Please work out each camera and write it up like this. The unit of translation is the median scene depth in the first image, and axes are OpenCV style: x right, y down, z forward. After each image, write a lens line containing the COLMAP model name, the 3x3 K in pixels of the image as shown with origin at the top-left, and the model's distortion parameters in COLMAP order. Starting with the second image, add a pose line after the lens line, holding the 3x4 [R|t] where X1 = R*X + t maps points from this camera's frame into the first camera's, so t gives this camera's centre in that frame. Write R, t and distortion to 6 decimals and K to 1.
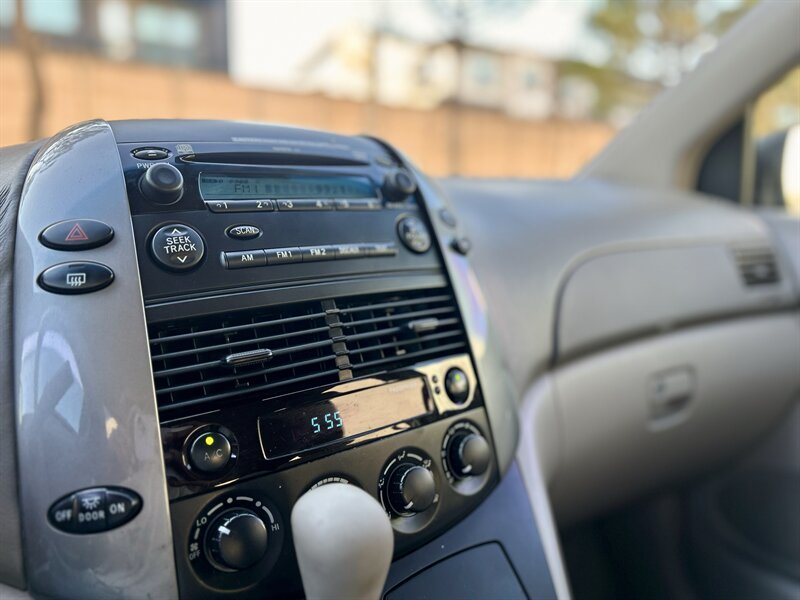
lens RADIAL K [[602.6, 0, 403.0], [0, 602.6, 305.8], [0, 0, 1]] dist [0.054696, -0.063405]
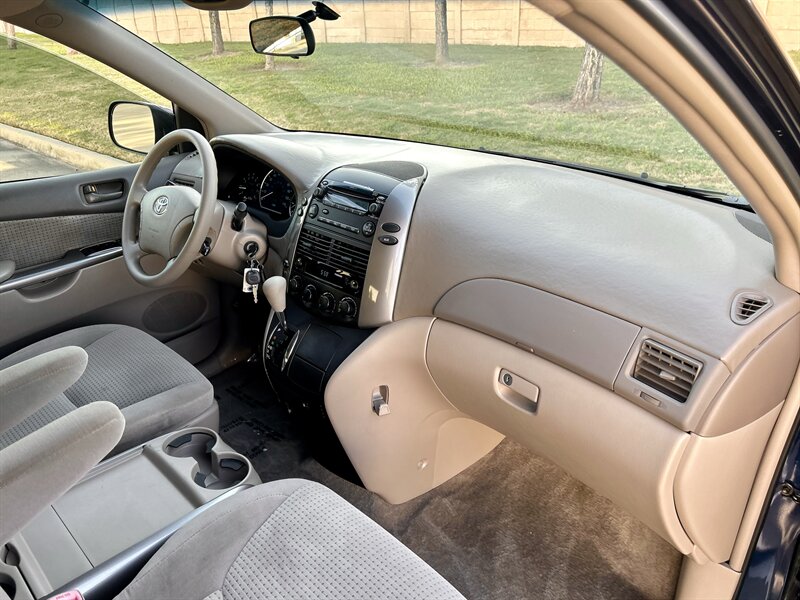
lens RADIAL K [[602.6, 0, 405.2], [0, 602.6, 290.8], [0, 0, 1]] dist [0.054696, -0.063405]
pose [[0.139978, 0.403405, -0.904251, 3.027842], [-0.177751, 0.908644, 0.377849, -1.070317], [0.974069, 0.107841, 0.198896, 0.804872]]
